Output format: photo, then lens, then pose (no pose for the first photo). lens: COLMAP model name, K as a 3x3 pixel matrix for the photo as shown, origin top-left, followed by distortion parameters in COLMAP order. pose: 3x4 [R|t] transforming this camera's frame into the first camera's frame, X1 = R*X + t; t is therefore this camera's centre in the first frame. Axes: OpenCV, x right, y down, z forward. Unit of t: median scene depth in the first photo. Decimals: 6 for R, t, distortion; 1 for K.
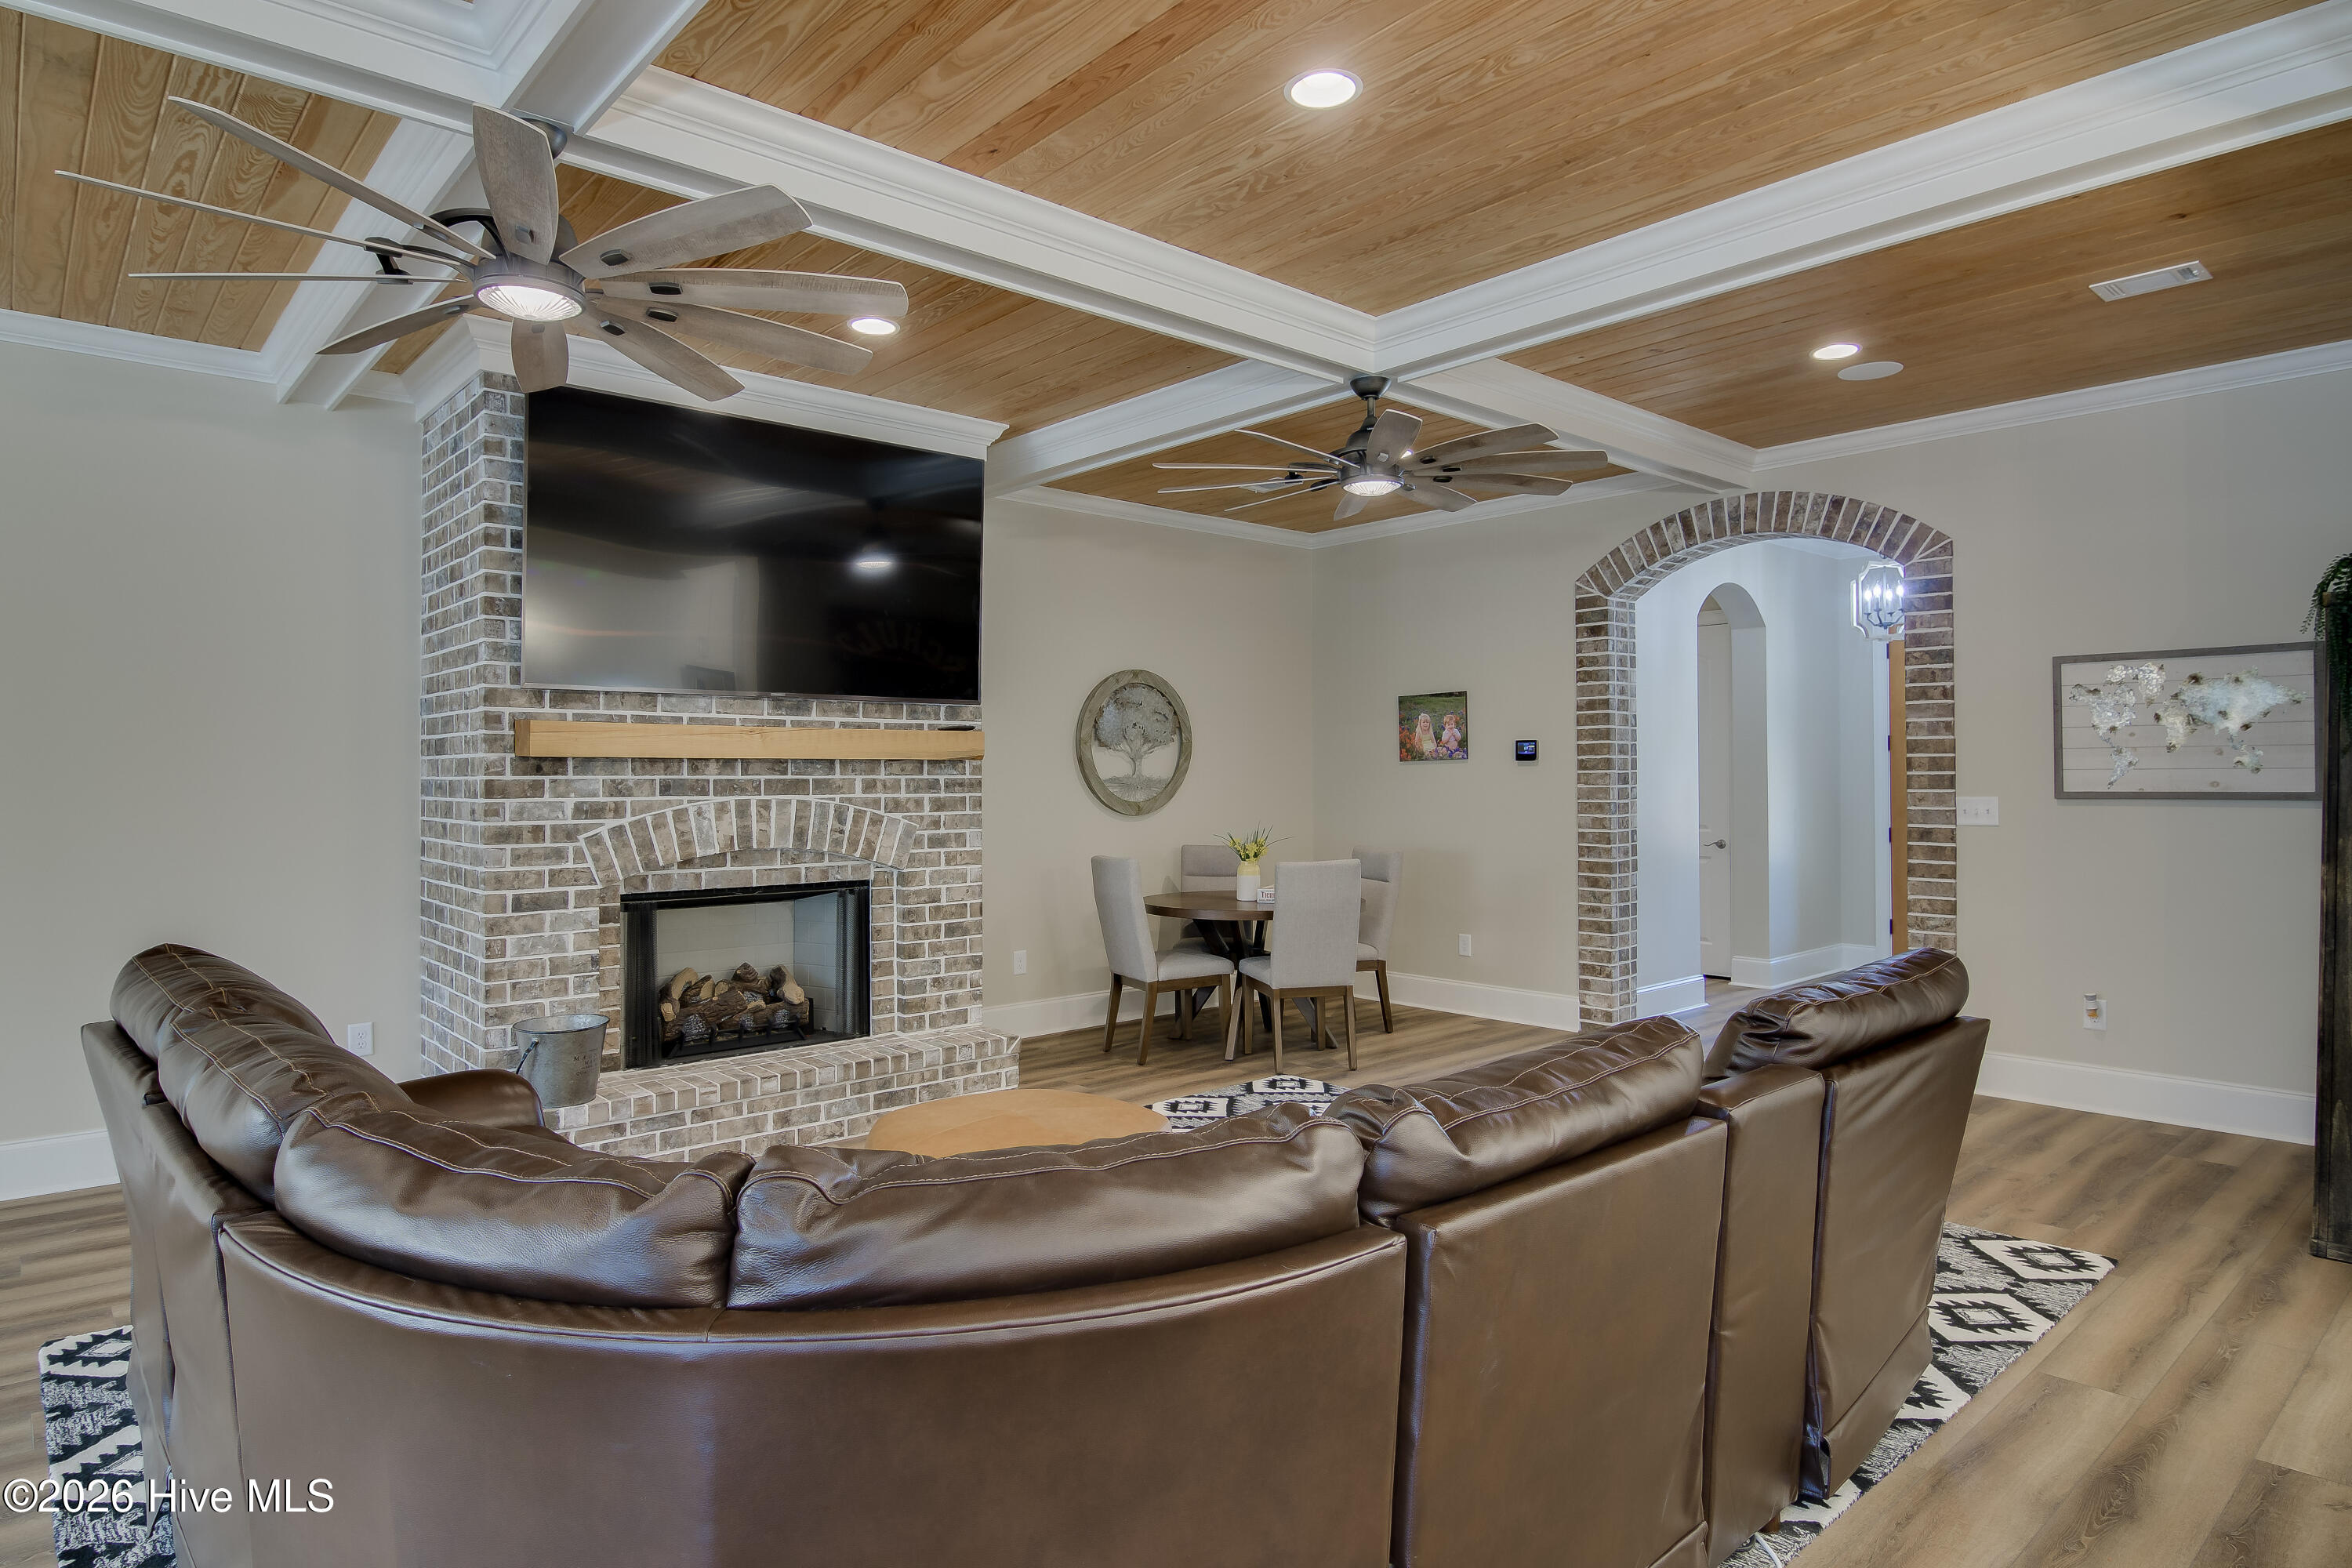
lens RADIAL K [[1330.9, 0, 1176.0], [0, 1330.9, 784.0], [0, 0, 1]] dist [-0.002068, -0.000075]
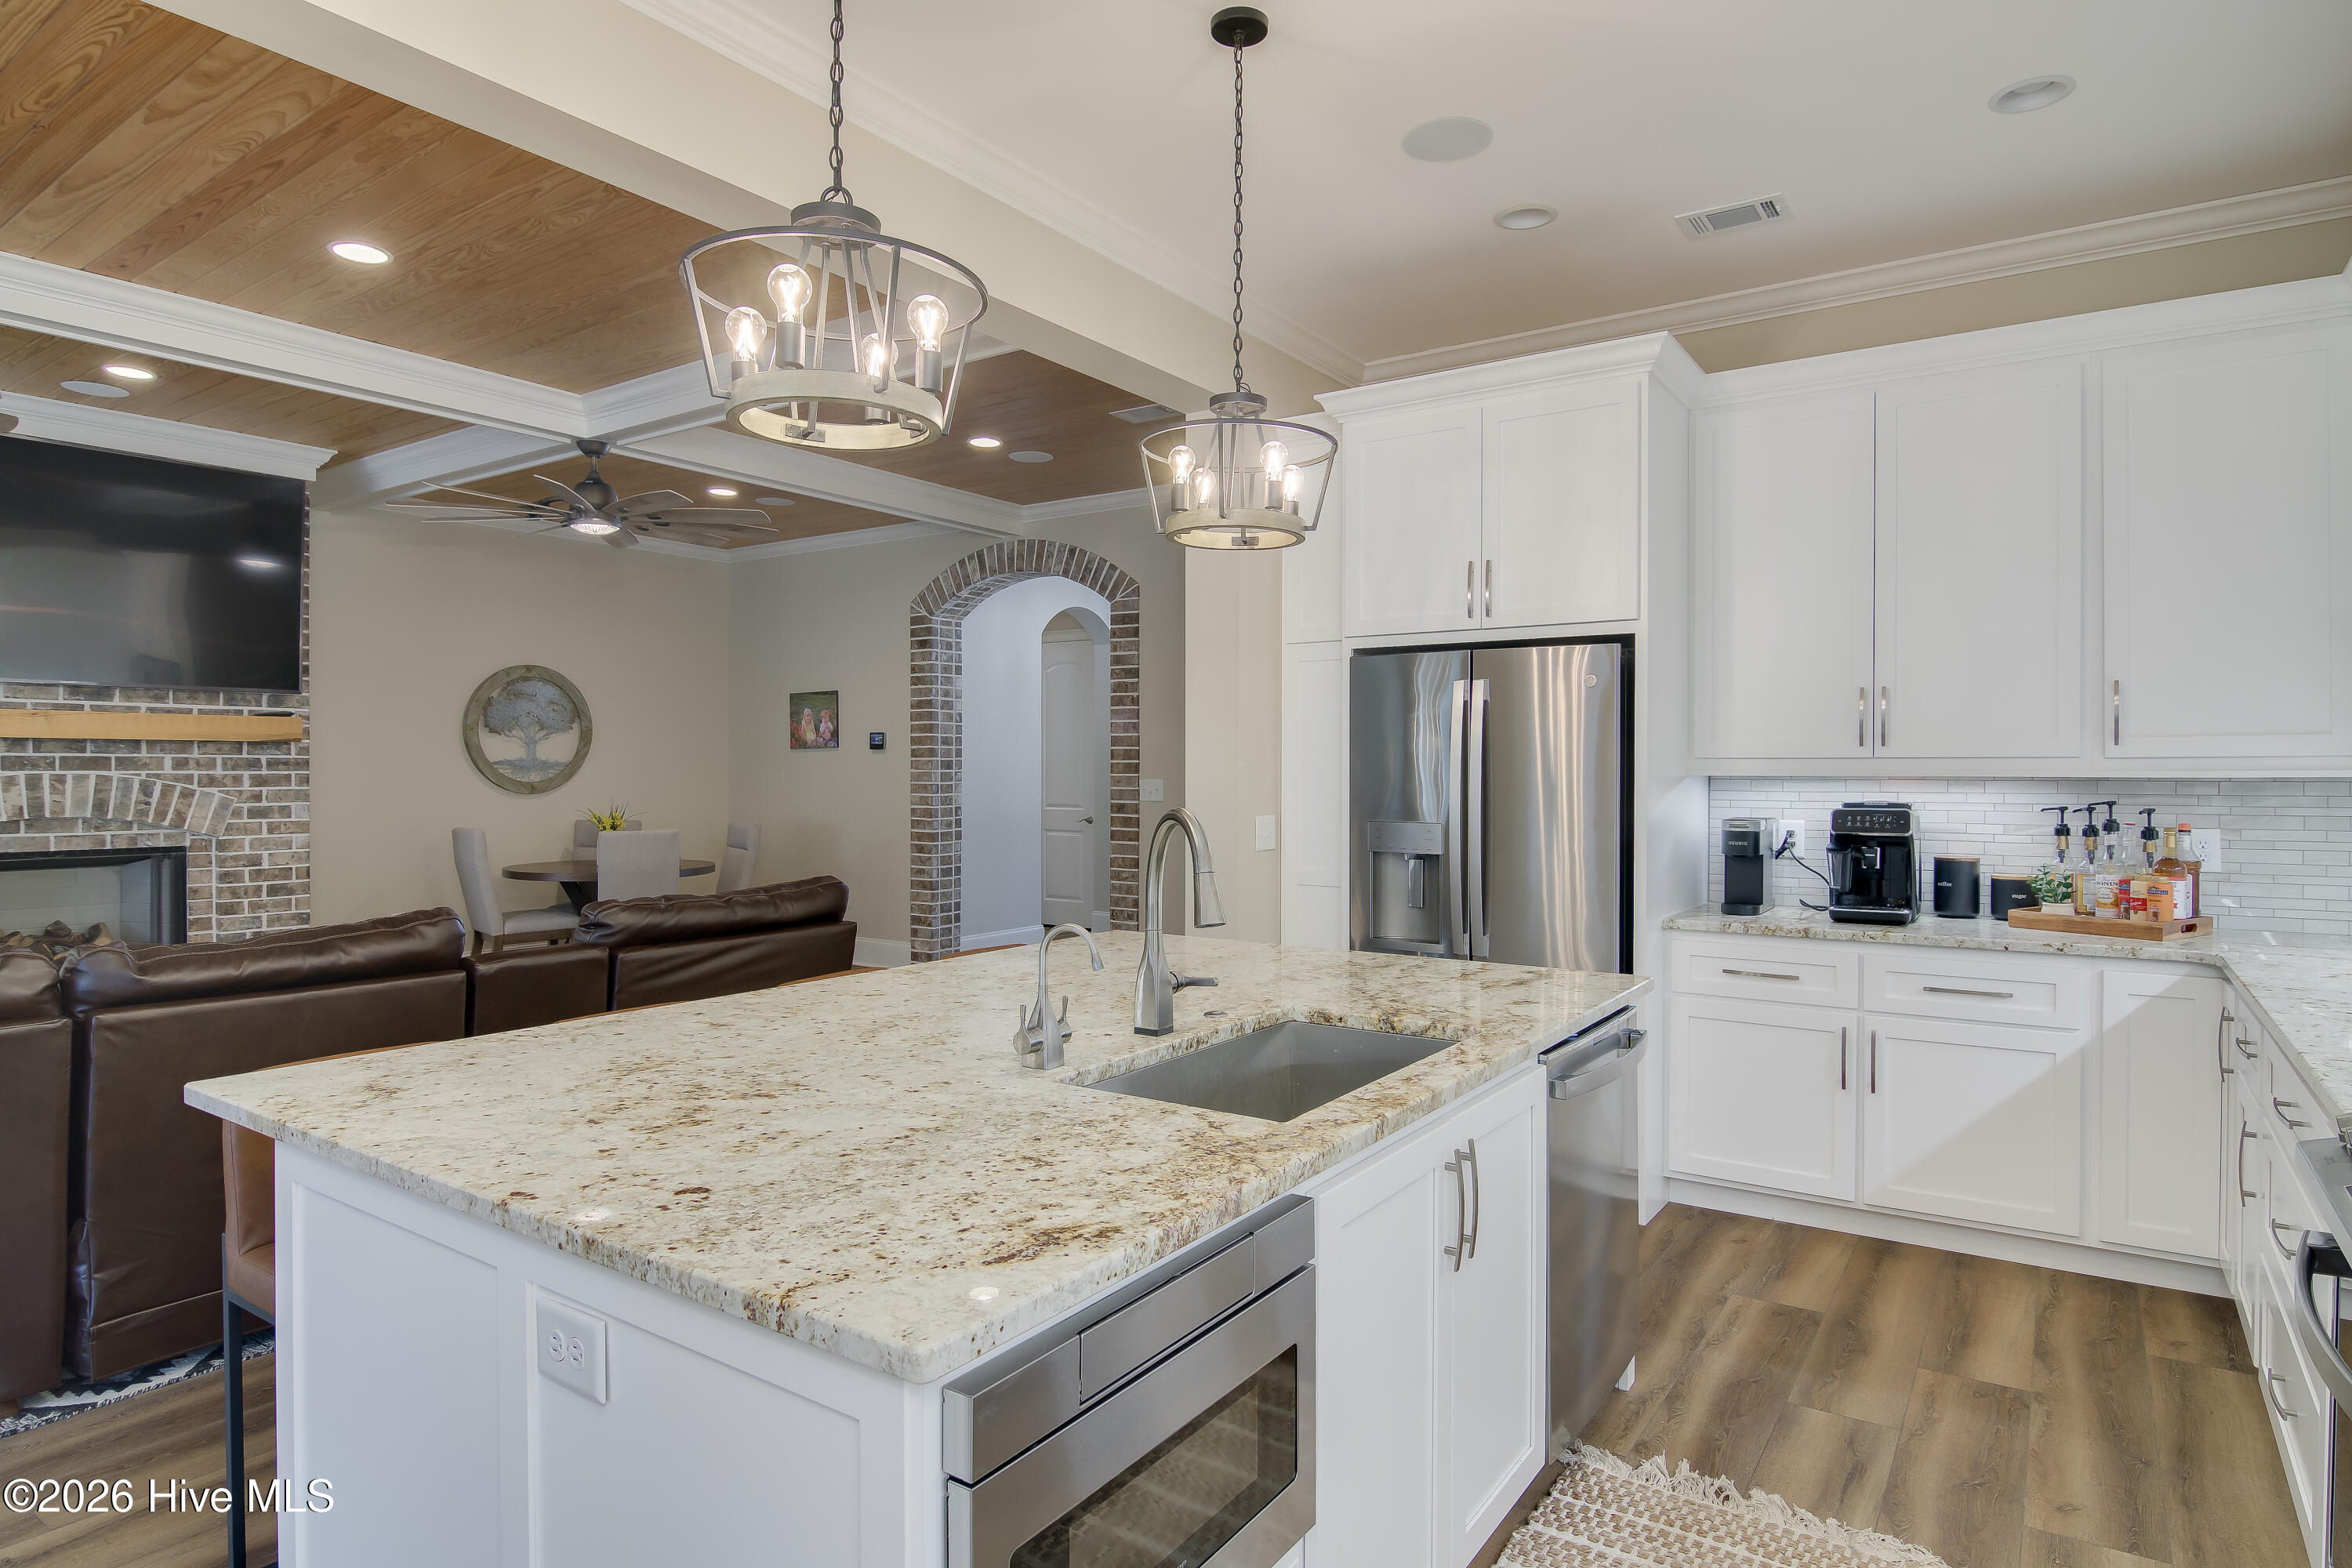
lens RADIAL K [[1281.3, 0, 1176.0], [0, 1281.3, 784.0], [0, 0, 1]] dist [0.001734, -0.016955]
pose [[0.972242, 0.005553, 0.233913, 0.324814], [-0.007466, 0.999946, 0.007290, 0.004351], [-0.233860, -0.008834, 0.972230, -0.247427]]
